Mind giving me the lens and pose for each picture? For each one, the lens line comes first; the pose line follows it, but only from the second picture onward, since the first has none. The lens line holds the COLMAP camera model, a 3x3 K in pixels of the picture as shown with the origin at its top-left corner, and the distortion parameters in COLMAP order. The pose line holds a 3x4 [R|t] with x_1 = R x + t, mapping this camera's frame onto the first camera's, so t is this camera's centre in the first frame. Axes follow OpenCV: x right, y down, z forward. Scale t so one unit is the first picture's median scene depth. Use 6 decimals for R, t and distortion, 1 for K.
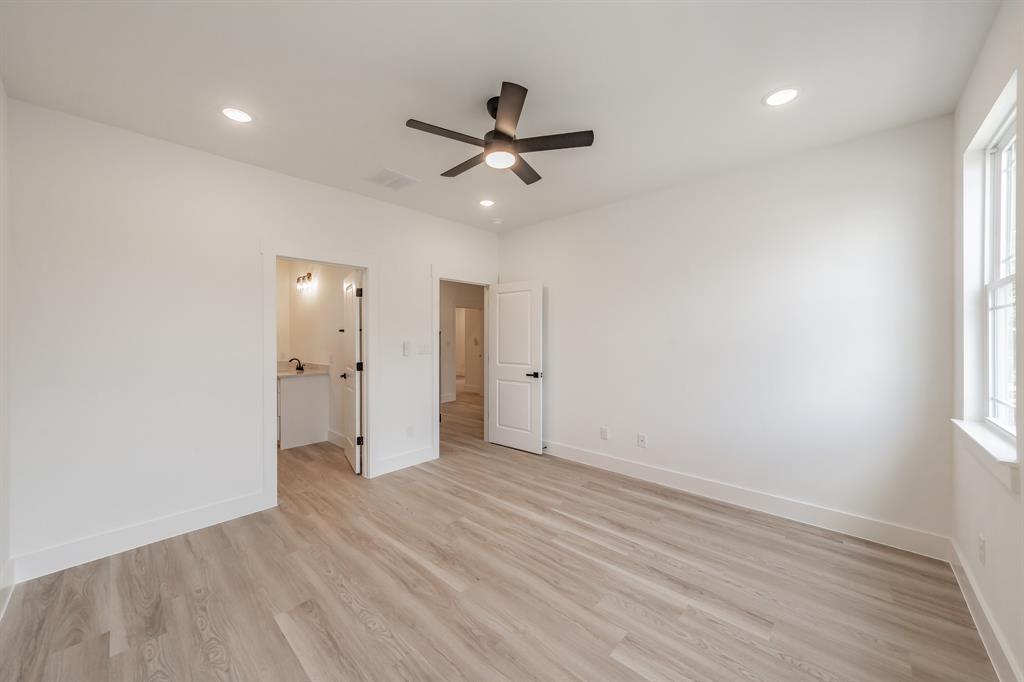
lens RADIAL K [[366.2, 0, 513.8], [0, 366.2, 350.9], [0, 0, 1]] dist [-0.004408, 0.000160]
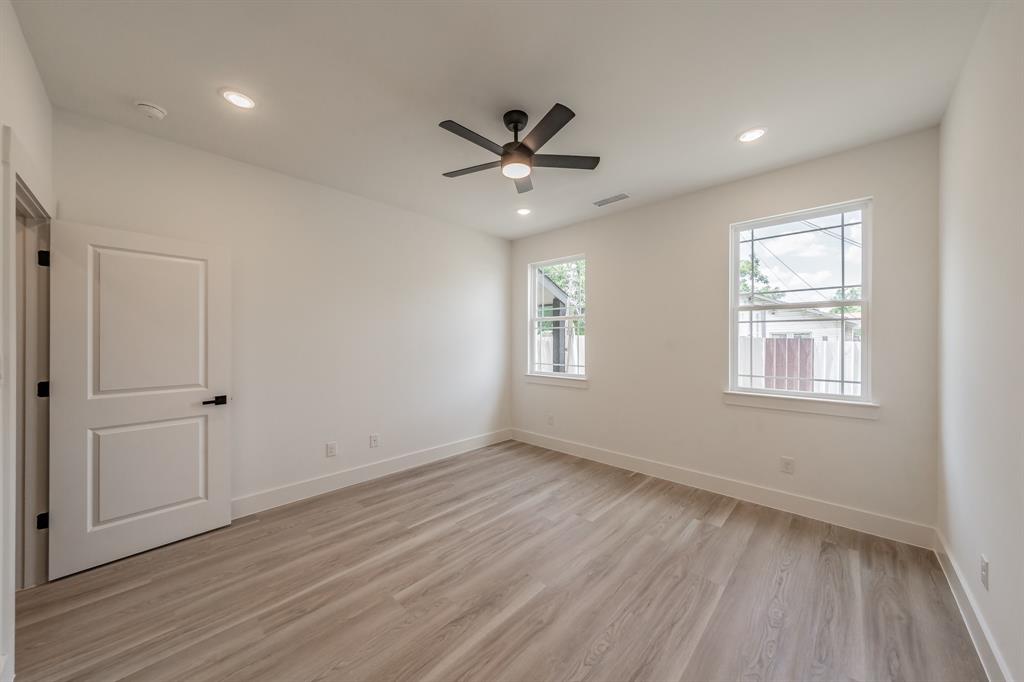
lens RADIAL K [[356.2, 0, 510.6], [0, 356.2, 337.7], [0, 0, 1]] dist [-0.003114, -0.000446]
pose [[0.023628, 0.004960, 0.999709, -0.858586], [0.039231, 0.999213, -0.005885, -0.029089], [-0.998951, 0.039359, 0.023415, 0.777811]]
